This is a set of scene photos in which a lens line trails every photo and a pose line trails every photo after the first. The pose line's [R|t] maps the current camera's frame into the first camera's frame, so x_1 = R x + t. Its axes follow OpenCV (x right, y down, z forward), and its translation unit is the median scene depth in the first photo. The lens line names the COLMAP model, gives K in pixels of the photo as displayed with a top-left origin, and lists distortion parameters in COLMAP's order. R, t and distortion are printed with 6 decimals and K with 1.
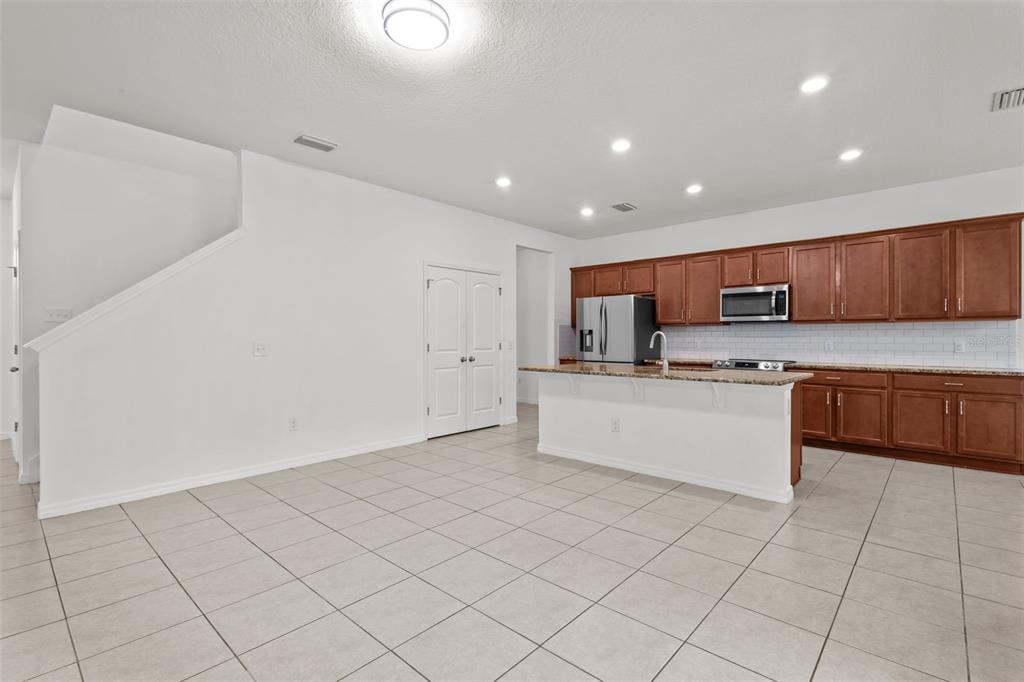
lens RADIAL K [[475.1, 0, 504.6], [0, 475.1, 341.9], [0, 0, 1]] dist [0.004766, 0.000578]
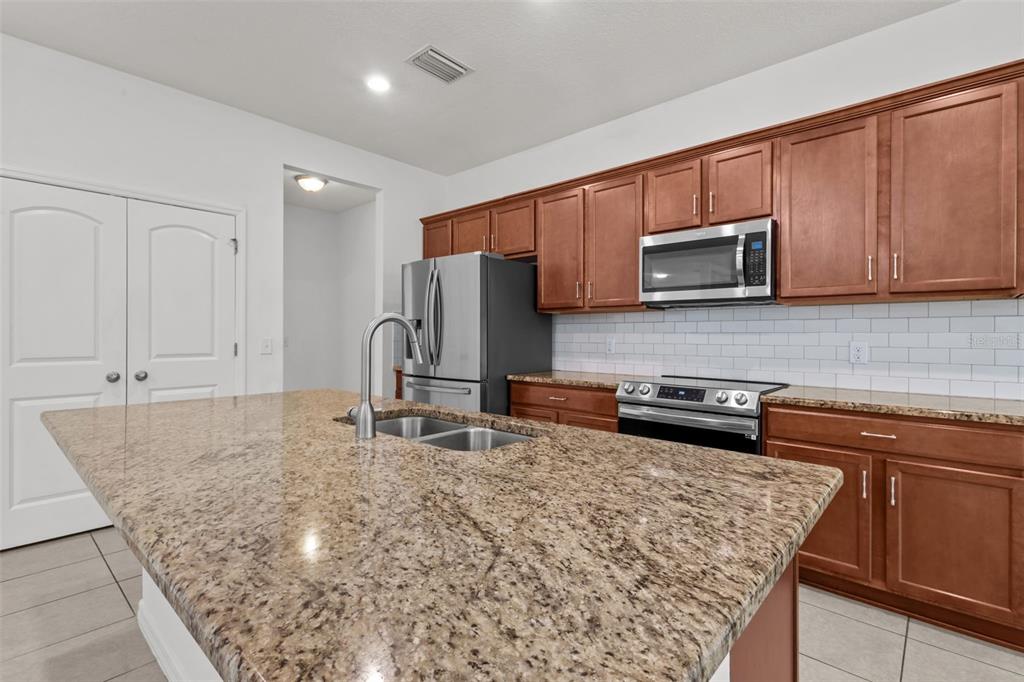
lens RADIAL K [[475.1, 0, 511.1], [0, 475.1, 338.4], [0, 0, 1]] dist [0.004766, 0.000578]
pose [[0.999900, 0.002423, 0.013899, 0.312674], [-0.002419, 0.999997, -0.000274, -0.004346], [-0.013900, 0.000241, 0.999903, 0.502462]]
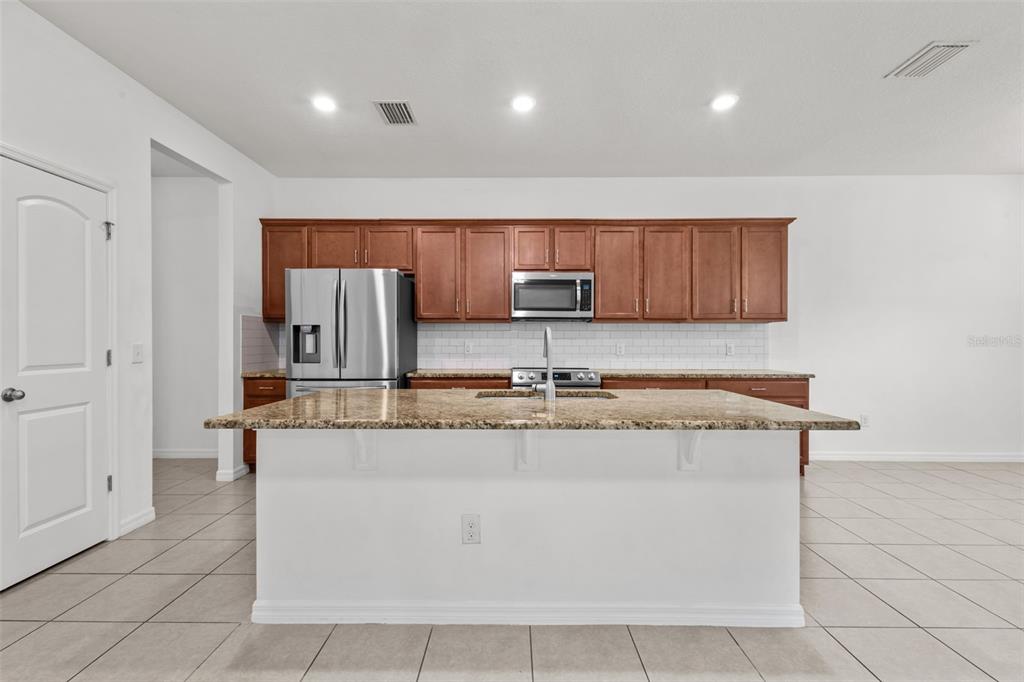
lens RADIAL K [[475.1, 0, 515.1], [0, 475.1, 339.6], [0, 0, 1]] dist [0.004766, 0.000578]
pose [[0.734979, 0.002248, 0.678086, -0.034521], [0.003657, 0.999967, -0.007278, -0.003269], [-0.678080, 0.007829, 0.734946, 0.466300]]
